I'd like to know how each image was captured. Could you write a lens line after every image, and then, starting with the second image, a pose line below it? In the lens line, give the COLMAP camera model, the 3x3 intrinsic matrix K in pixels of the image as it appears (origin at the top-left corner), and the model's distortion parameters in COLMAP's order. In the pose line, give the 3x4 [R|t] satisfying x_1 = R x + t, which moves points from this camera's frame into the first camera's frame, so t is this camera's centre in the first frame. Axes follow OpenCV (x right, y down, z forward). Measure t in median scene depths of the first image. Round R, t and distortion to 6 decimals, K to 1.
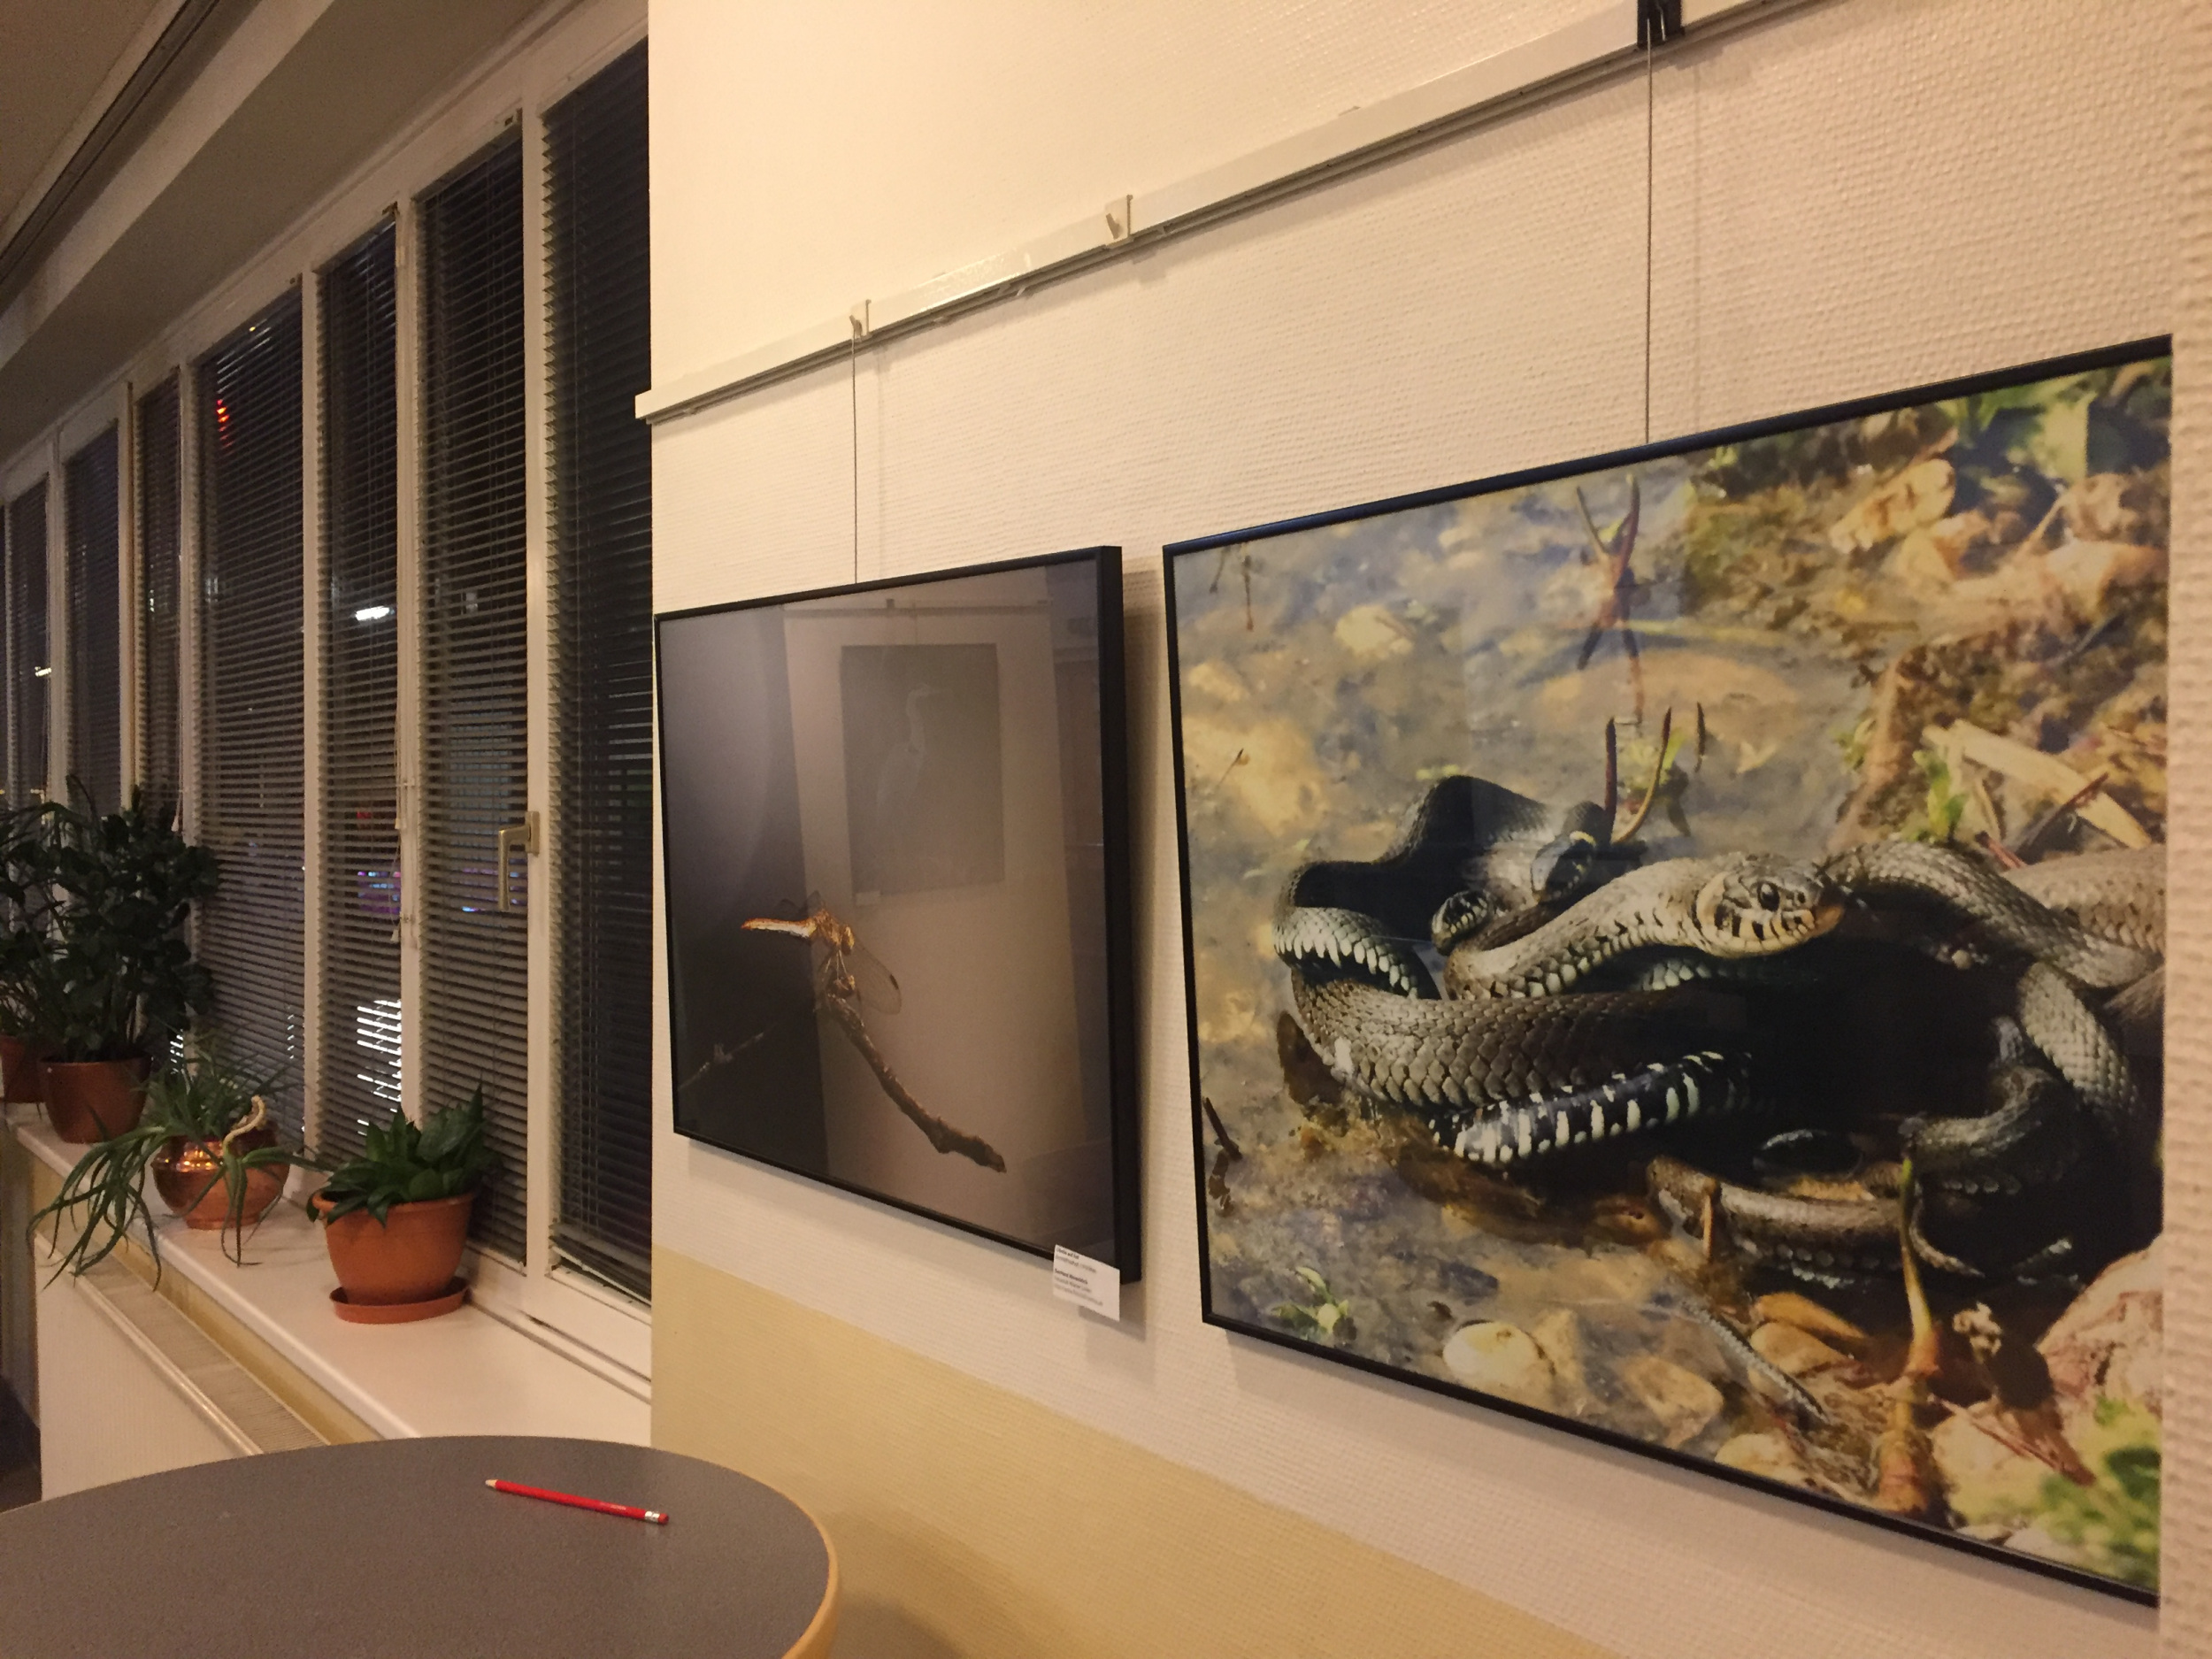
lens RADIAL K [[1888.0, 0, 1109.0], [0, 1888.0, 835.1], [0, 0, 1]] dist [0.076017, -0.095737]
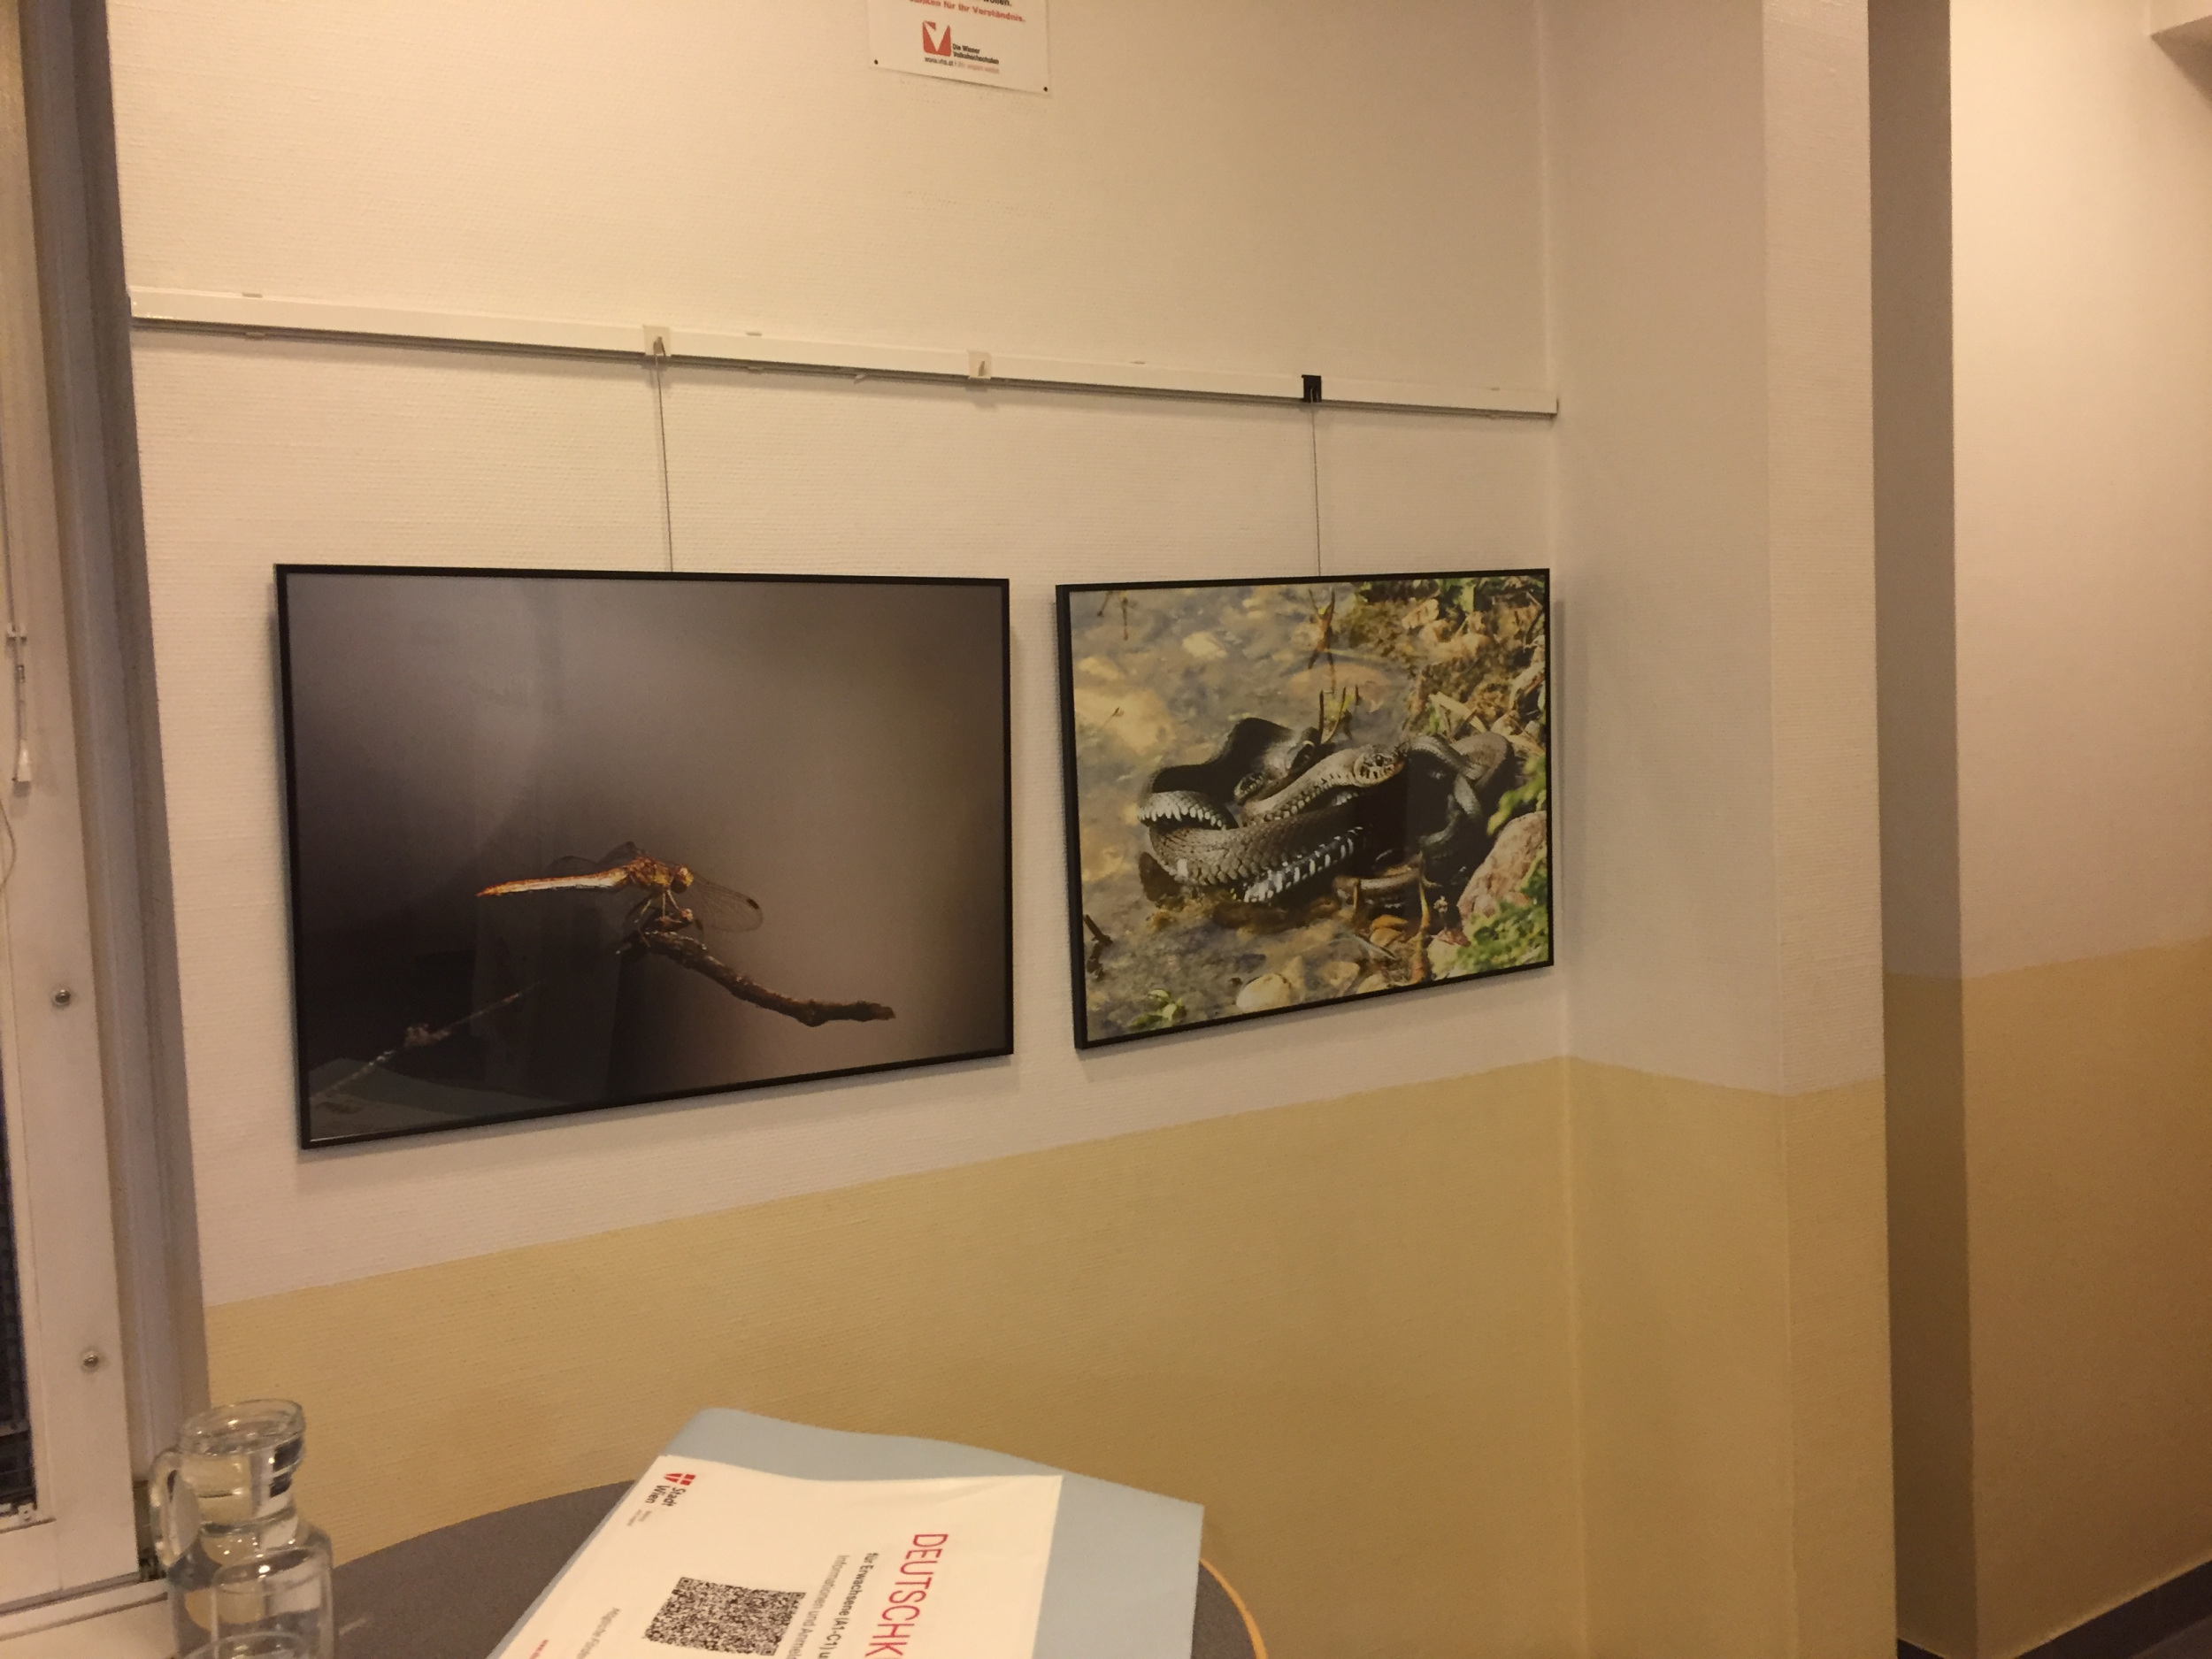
lens RADIAL K [[1888.0, 0, 1109.0], [0, 1888.0, 835.1], [0, 0, 1]] dist [0.076017, -0.095737]
pose [[0.110456, -0.068691, 0.991504, -1.998652], [0.061987, 0.996143, 0.062107, -0.043811], [-0.991946, 0.054601, 0.114288, 0.971954]]
